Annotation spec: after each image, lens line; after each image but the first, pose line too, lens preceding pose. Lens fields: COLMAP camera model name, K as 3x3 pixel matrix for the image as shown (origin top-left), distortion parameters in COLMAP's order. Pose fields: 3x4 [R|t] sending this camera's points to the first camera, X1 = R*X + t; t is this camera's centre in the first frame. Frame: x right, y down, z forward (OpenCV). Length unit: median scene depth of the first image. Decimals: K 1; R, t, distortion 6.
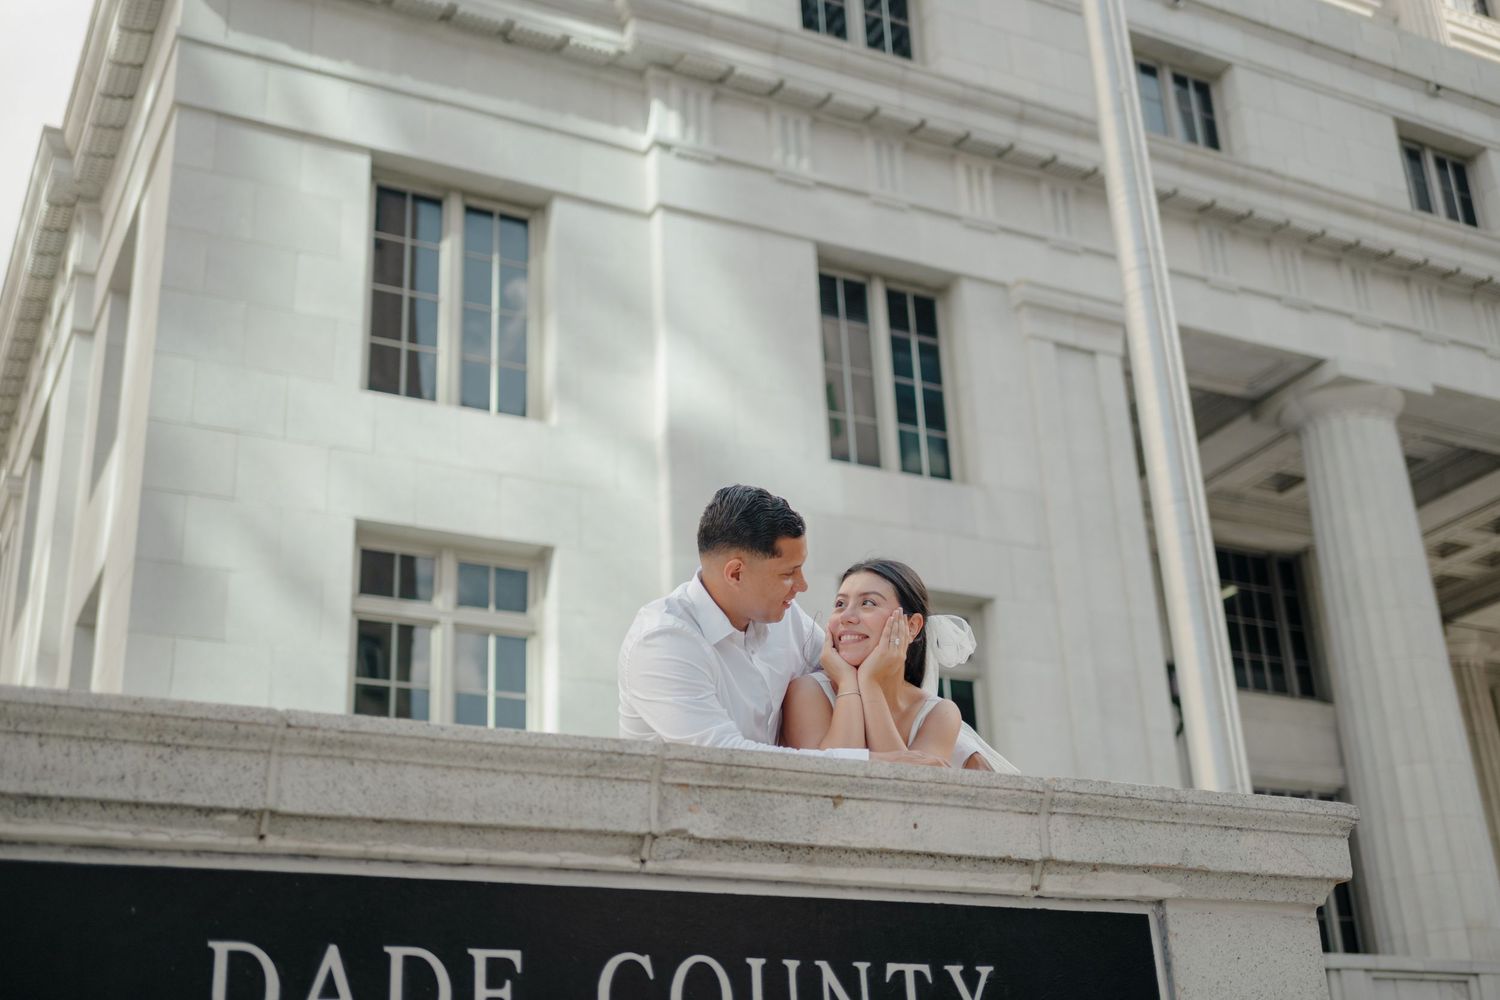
lens RADIAL K [[1694.1, 0, 766.0], [0, 1694.1, 497.8], [0, 0, 1]] dist [-0.010903, 0.034742]
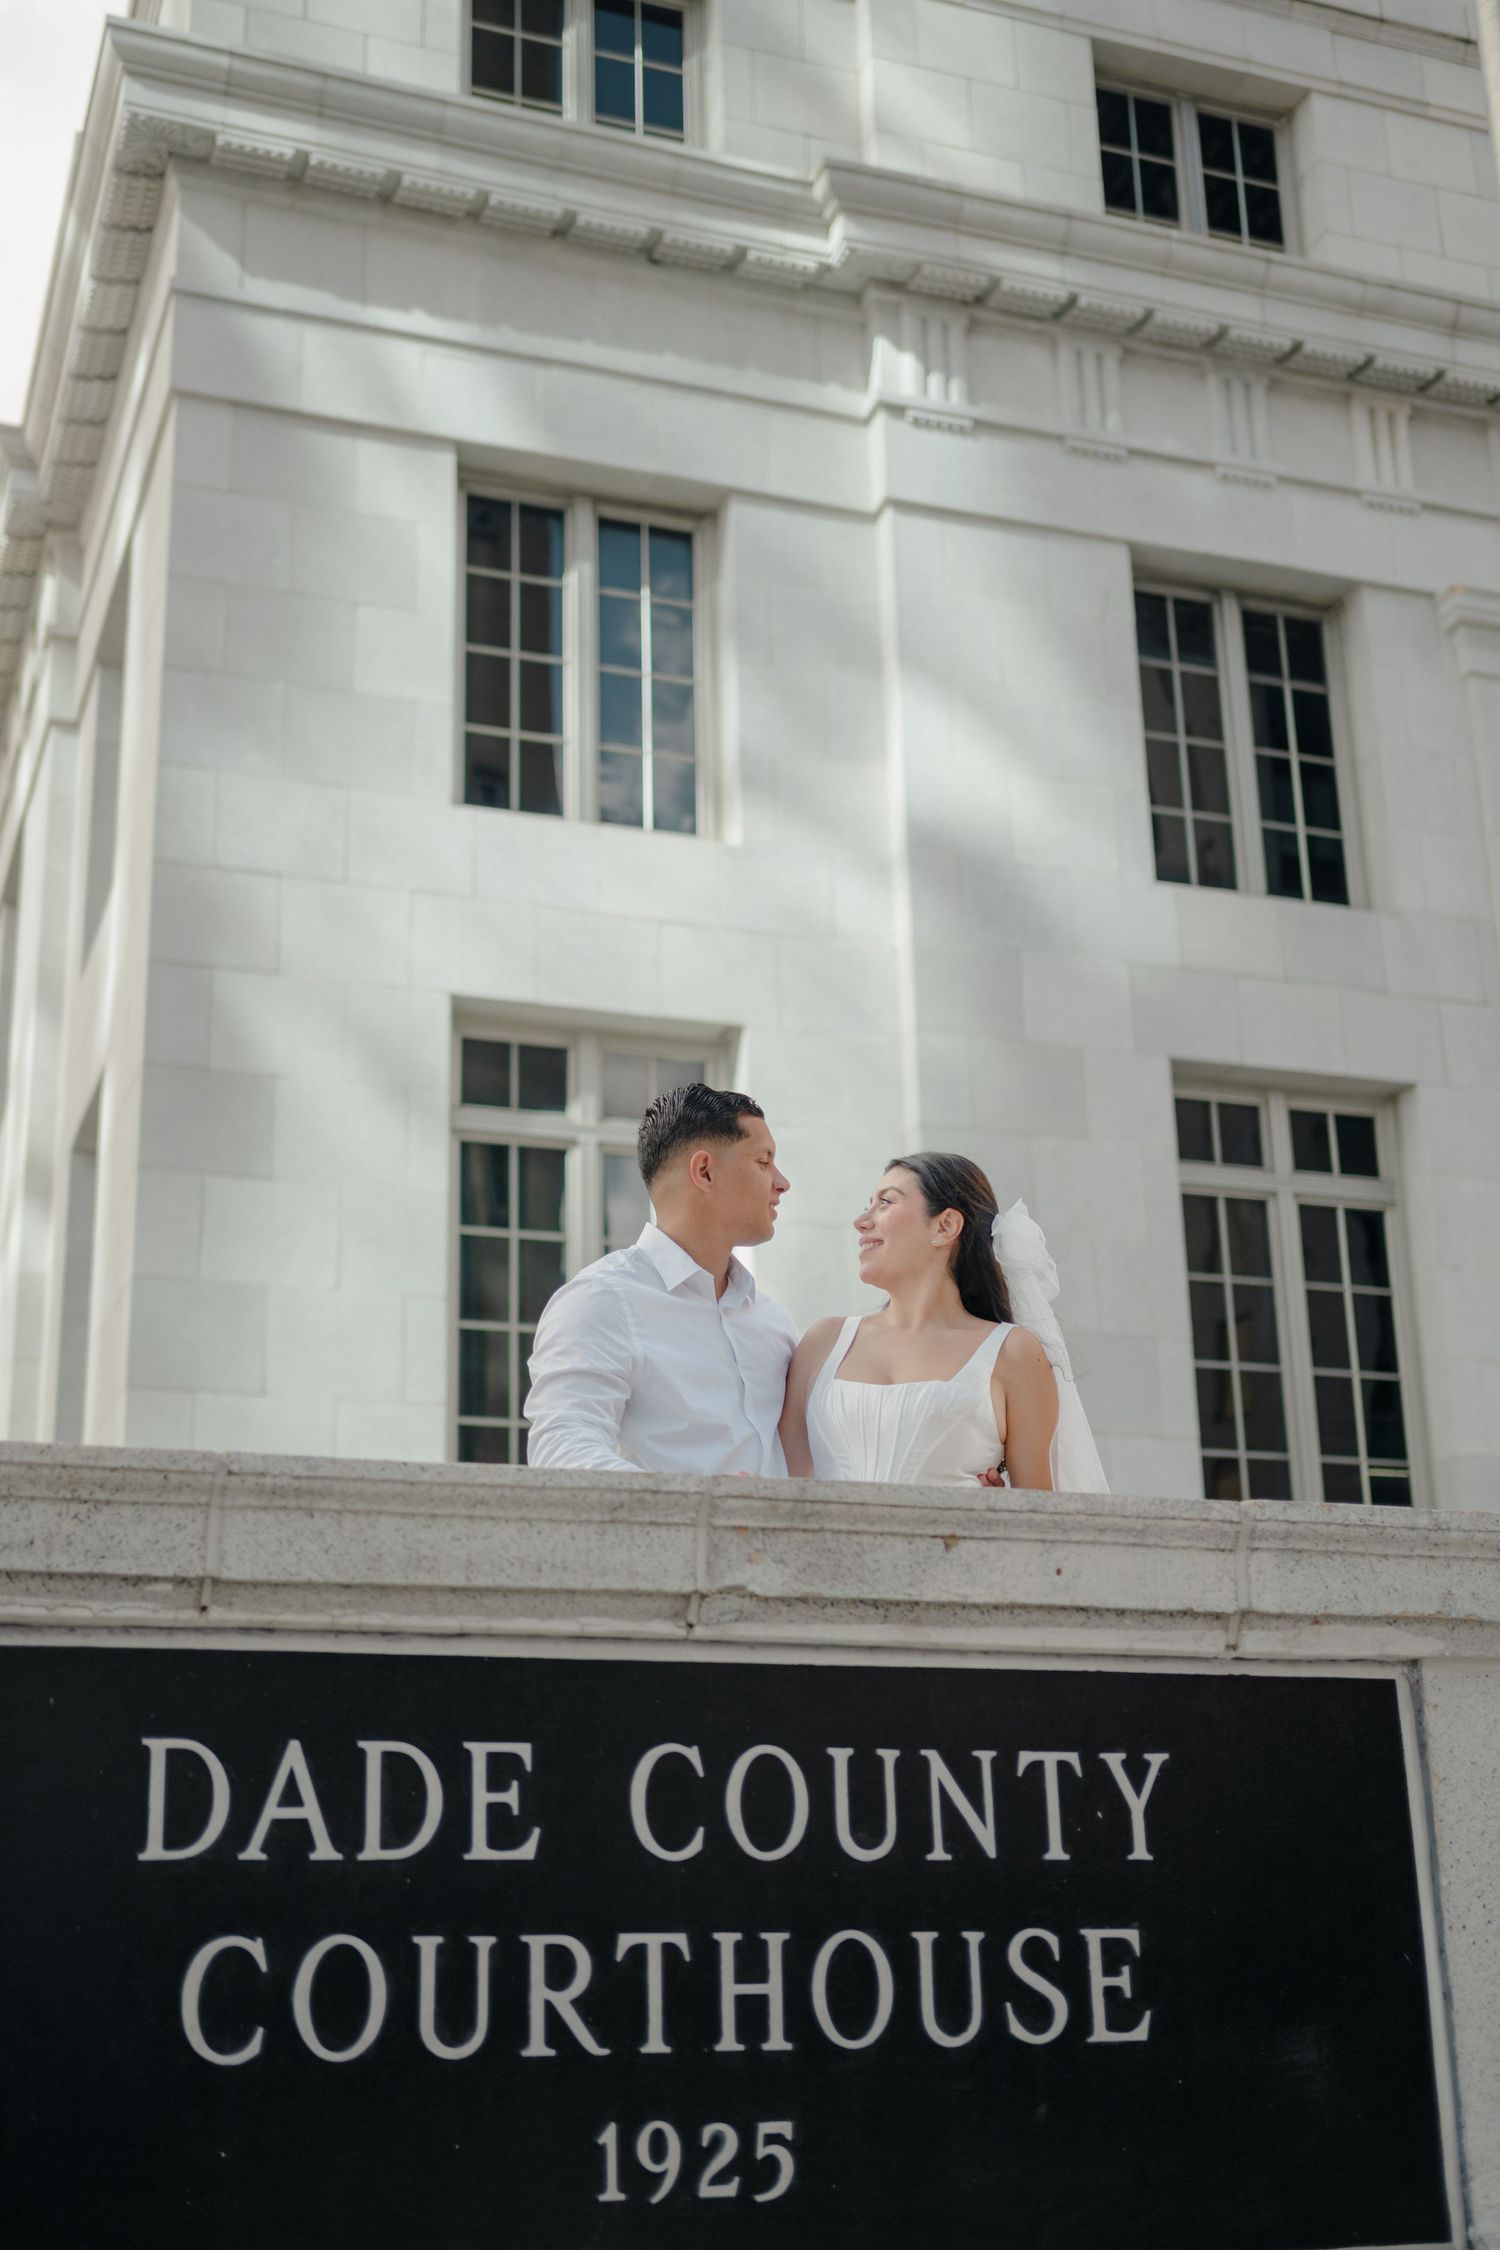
lens RADIAL K [[2541.2, 0, 750.0], [0, 2541.2, 1125.0], [0, 0, 1]] dist [-0.010903, 0.034742]
pose [[0.991787, -0.019240, -0.126447, 0.090657], [0.028600, 0.996949, 0.072624, -0.084278], [0.124664, -0.075644, 0.989311, -0.115347]]
